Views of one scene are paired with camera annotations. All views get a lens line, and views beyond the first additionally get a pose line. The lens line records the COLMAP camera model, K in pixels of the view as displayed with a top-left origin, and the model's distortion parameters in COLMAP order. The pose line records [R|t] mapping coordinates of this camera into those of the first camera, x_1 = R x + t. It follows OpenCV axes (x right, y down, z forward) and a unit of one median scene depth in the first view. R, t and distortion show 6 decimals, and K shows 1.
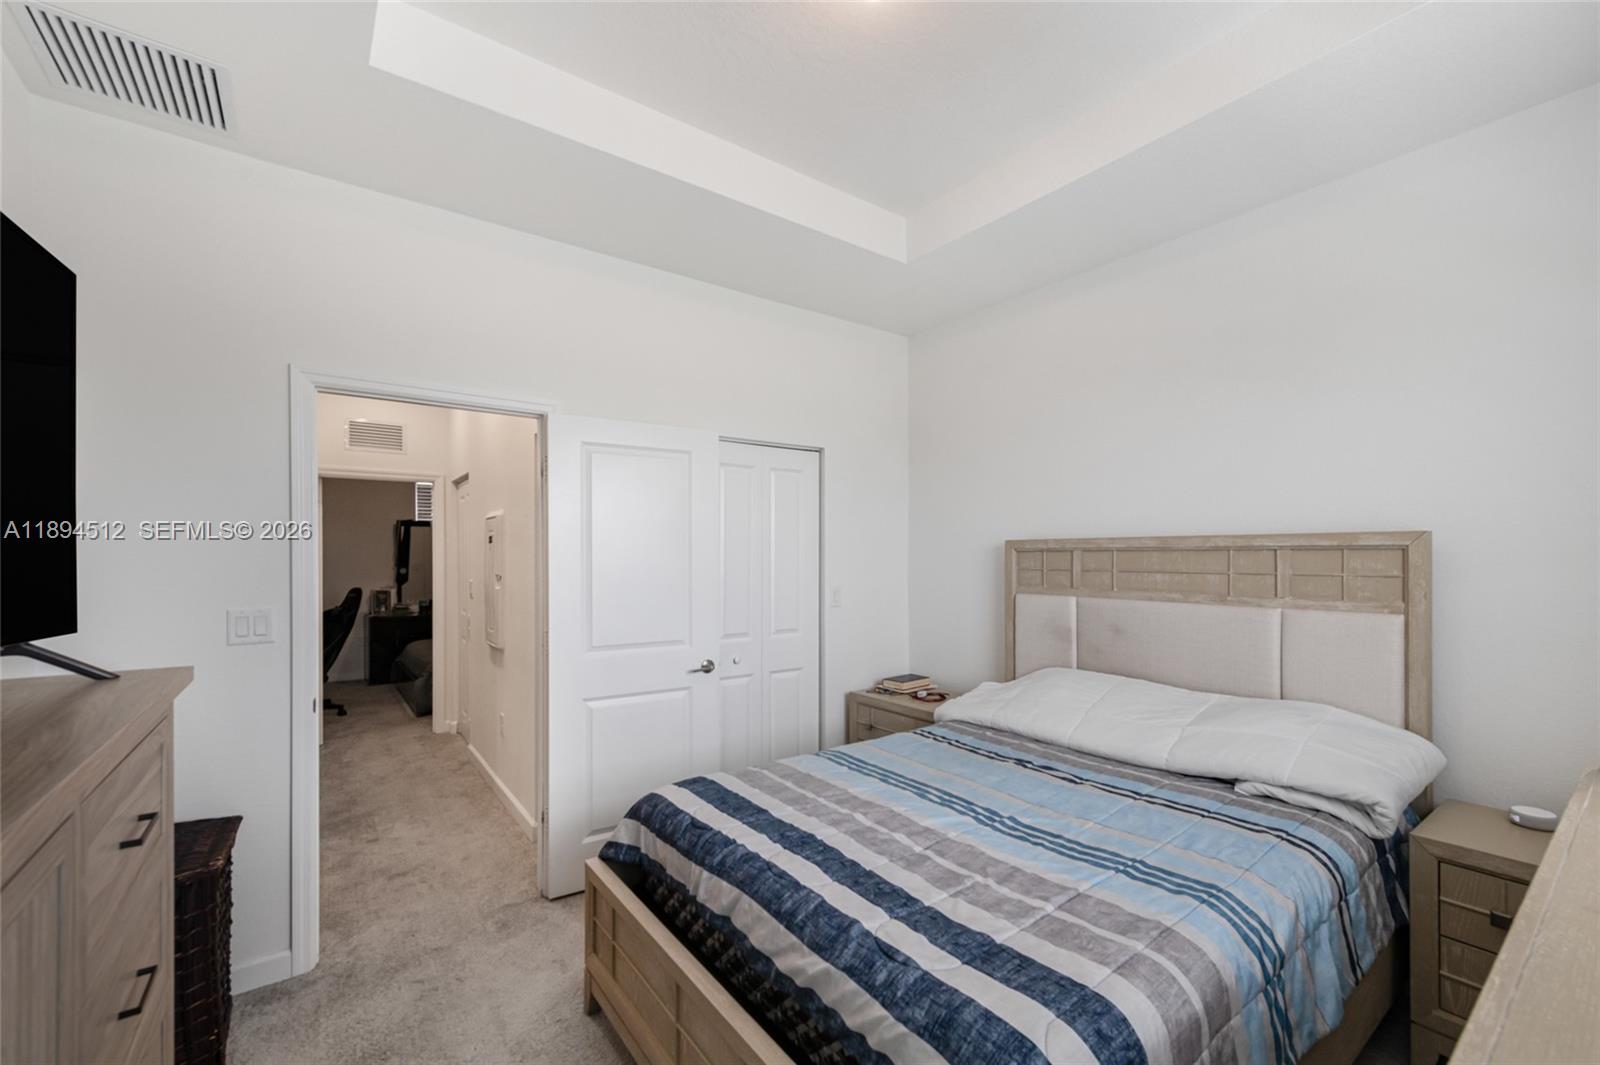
lens RADIAL K [[669.8, 0, 846.8], [0, 669.8, 565.0], [0, 0, 1]] dist [-0.001029, -0.000068]
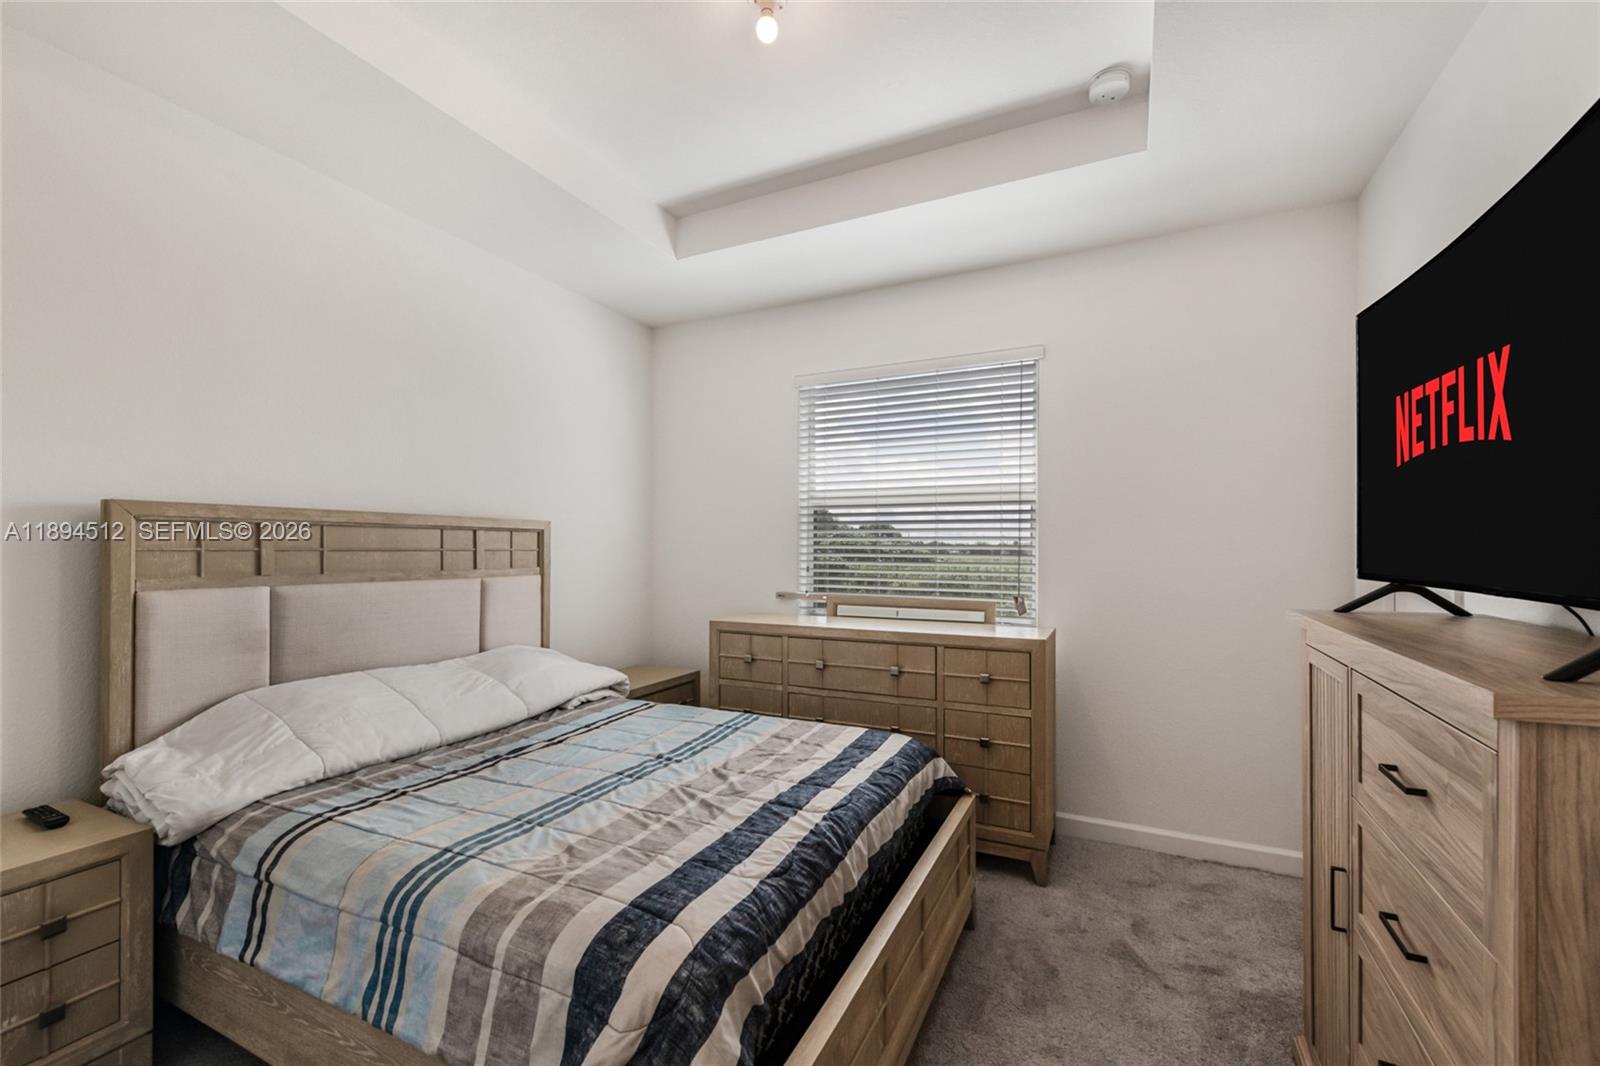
lens RADIAL K [[650.6, 0, 802.6], [0, 650.6, 540.3], [0, 0, 1]] dist [0.013511, -0.000045]
pose [[-0.429883, 0.000563, 0.902885, -0.652404], [0.000175, 1.000000, -0.000540, -0.003222], [-0.902885, -0.000074, -0.429883, 0.908204]]
